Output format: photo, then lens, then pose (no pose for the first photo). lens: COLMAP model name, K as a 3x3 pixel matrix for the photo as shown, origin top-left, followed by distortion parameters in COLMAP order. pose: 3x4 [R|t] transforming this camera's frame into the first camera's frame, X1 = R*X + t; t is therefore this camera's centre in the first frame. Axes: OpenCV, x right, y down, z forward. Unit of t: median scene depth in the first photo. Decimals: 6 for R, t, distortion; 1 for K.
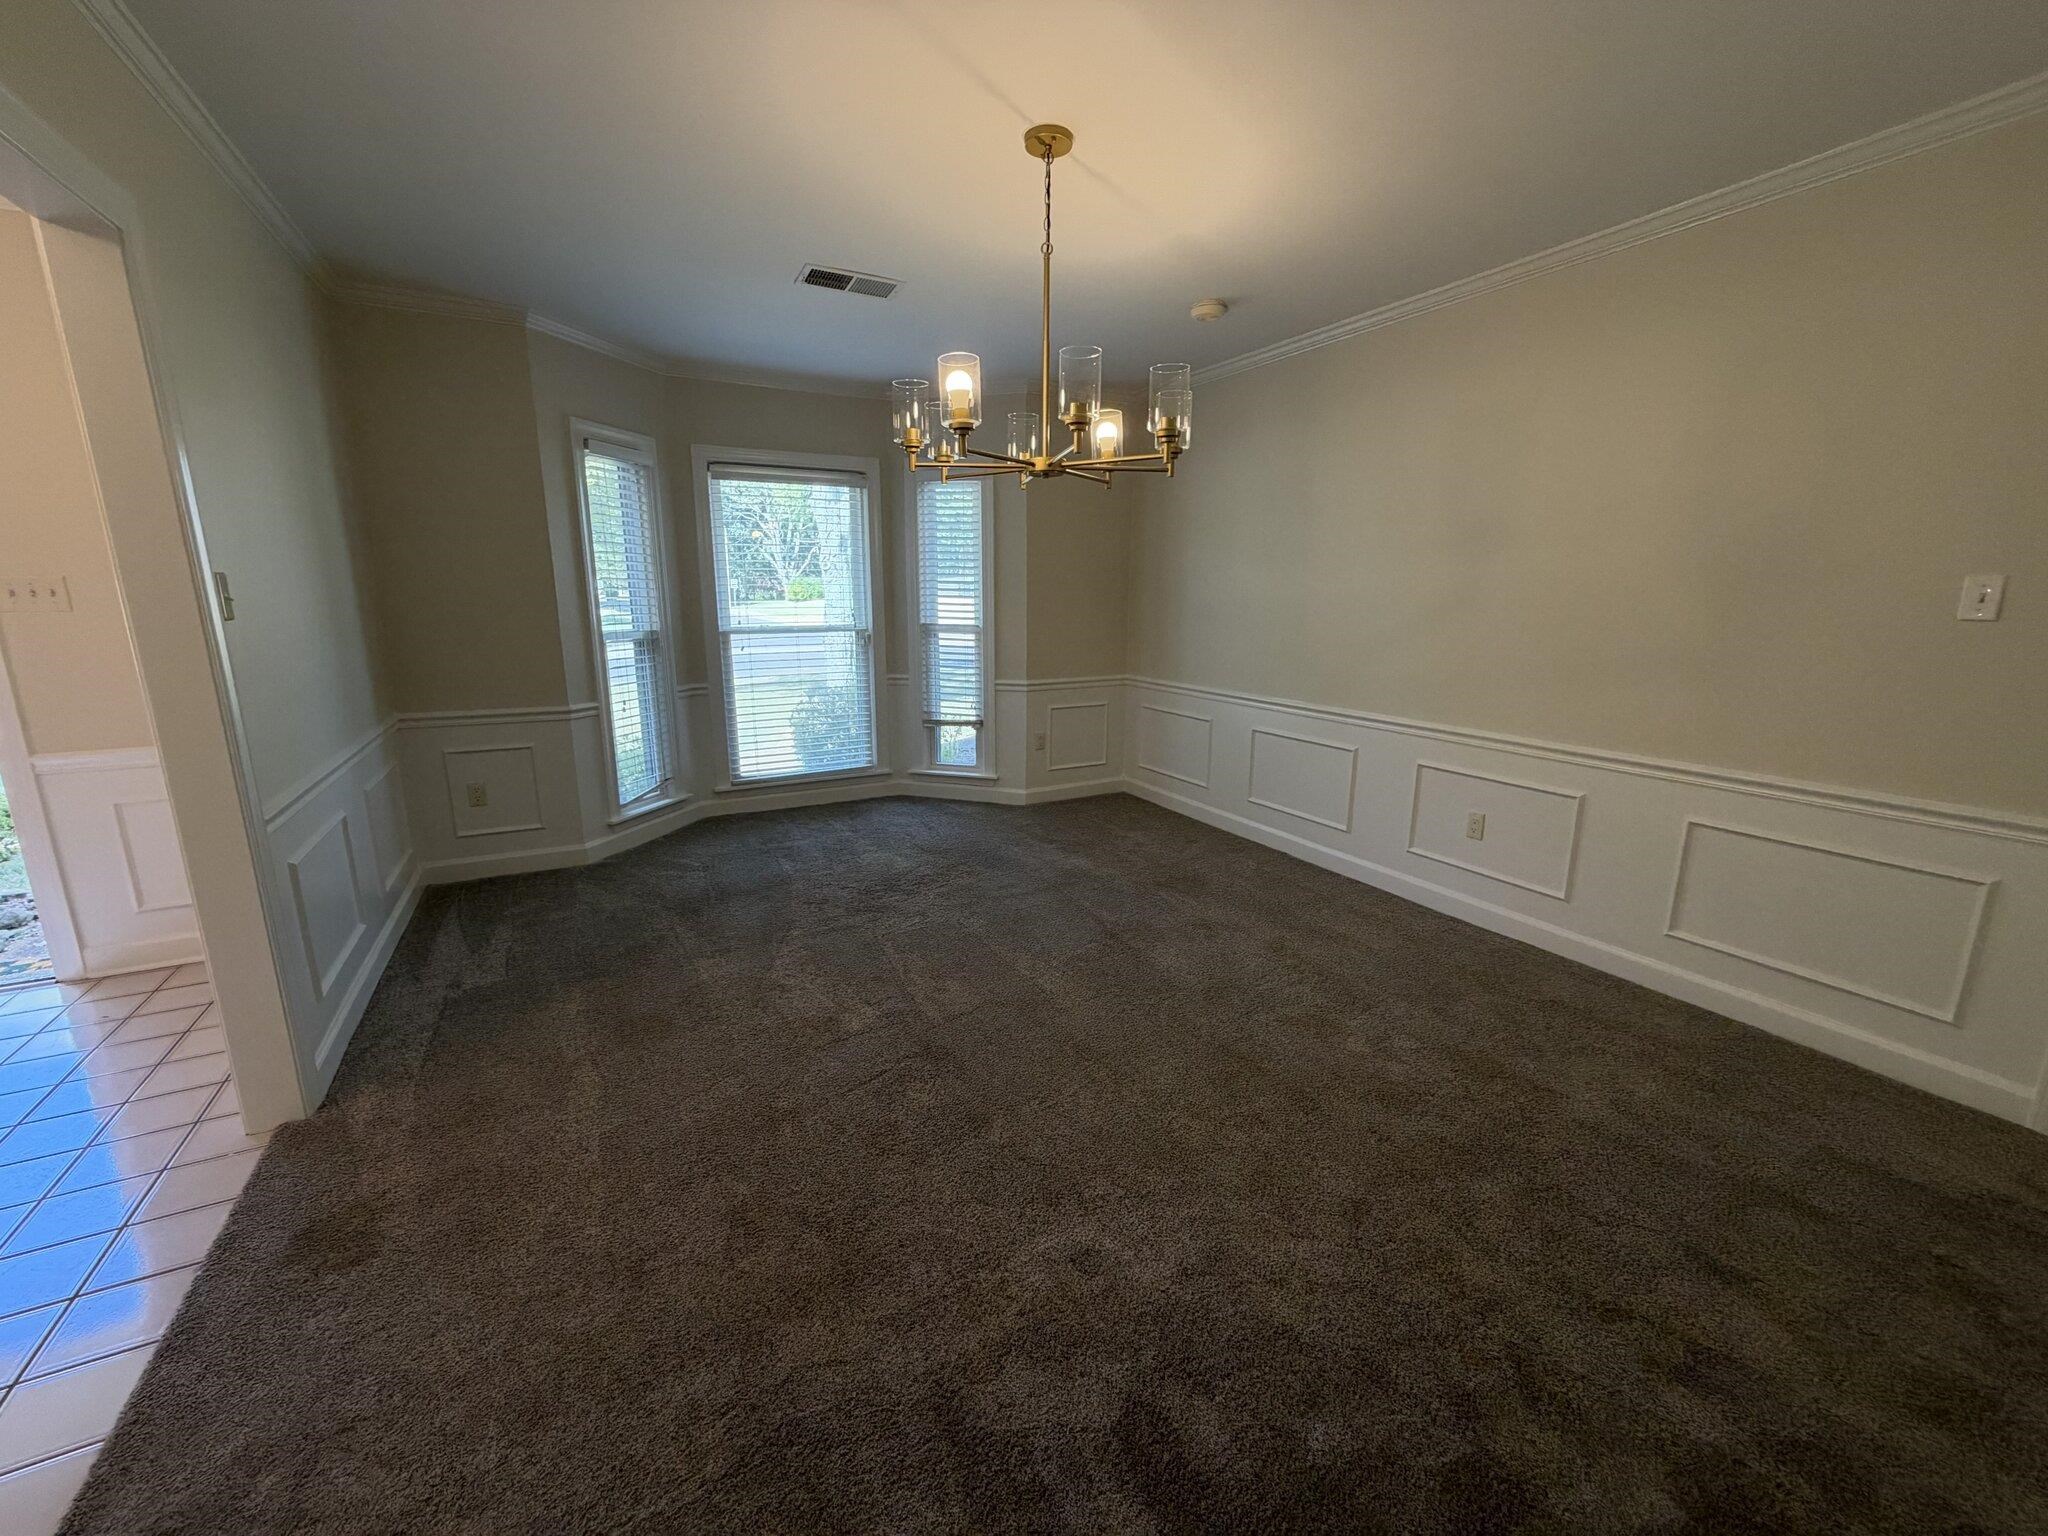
lens RADIAL K [[819.0, 0, 1017.6], [0, 819.0, 771.7], [0, 0, 1]] dist [0.000615, -0.000001]
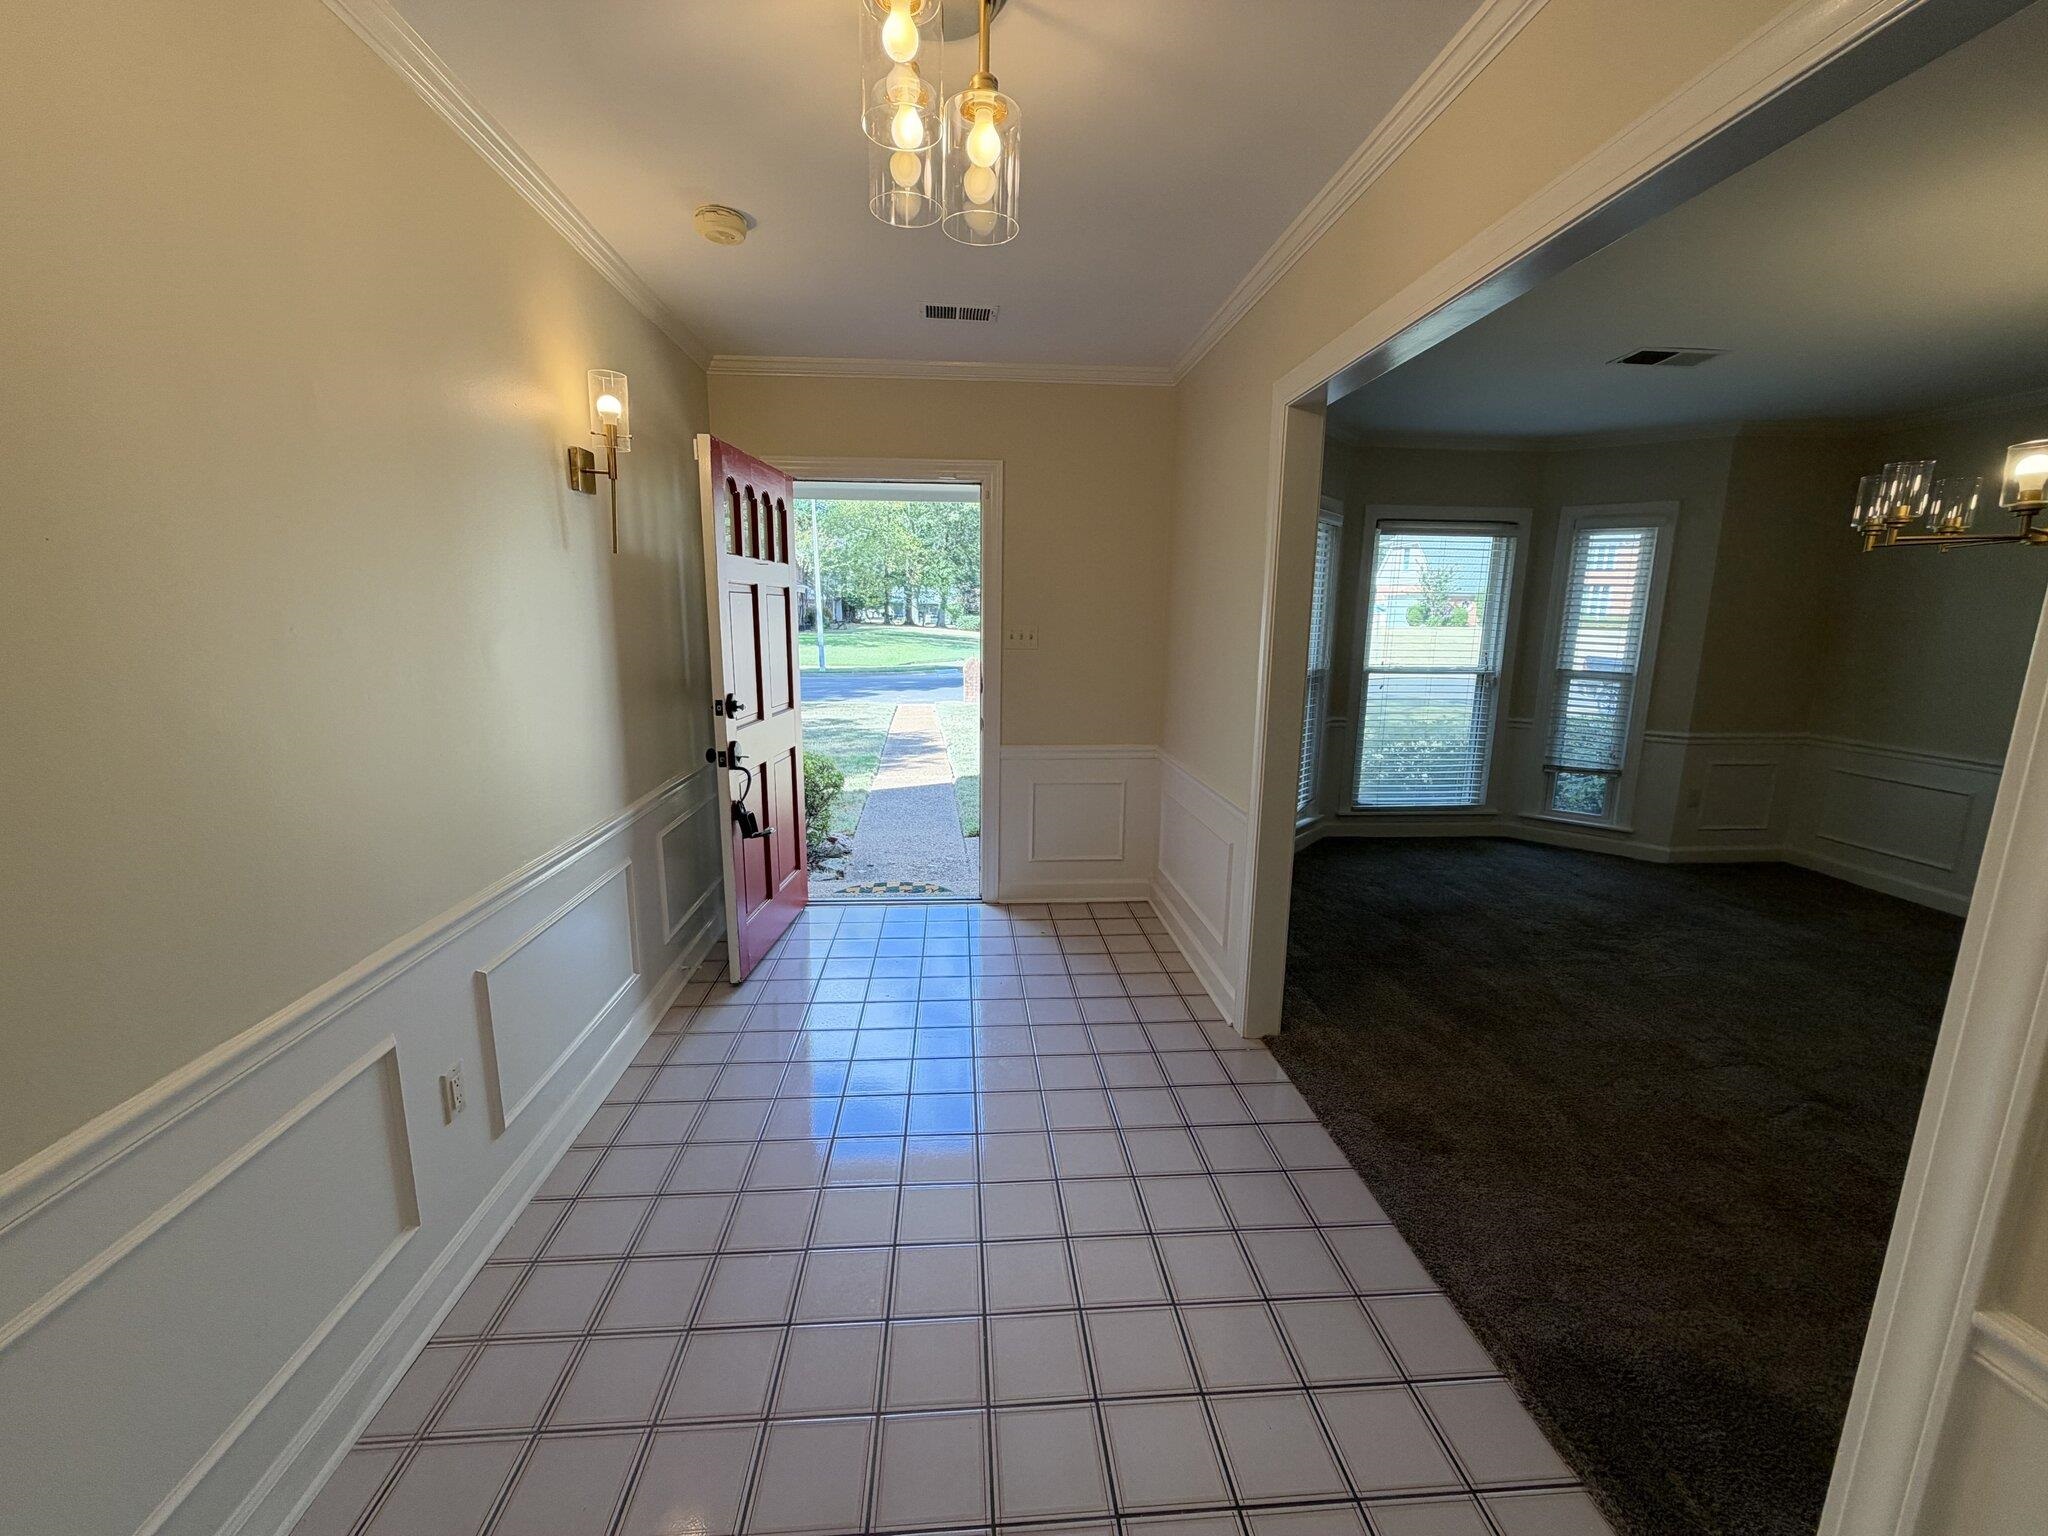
lens RADIAL K [[819.0, 0, 1019.1], [0, 819.0, 763.8], [0, 0, 1]] dist [0.000615, -0.000001]
pose [[0.913514, 0.081972, -0.398462, -0.321099], [-0.099736, 0.994724, -0.024019, 0.024770], [0.394391, 0.061683, 0.916870, -0.176251]]
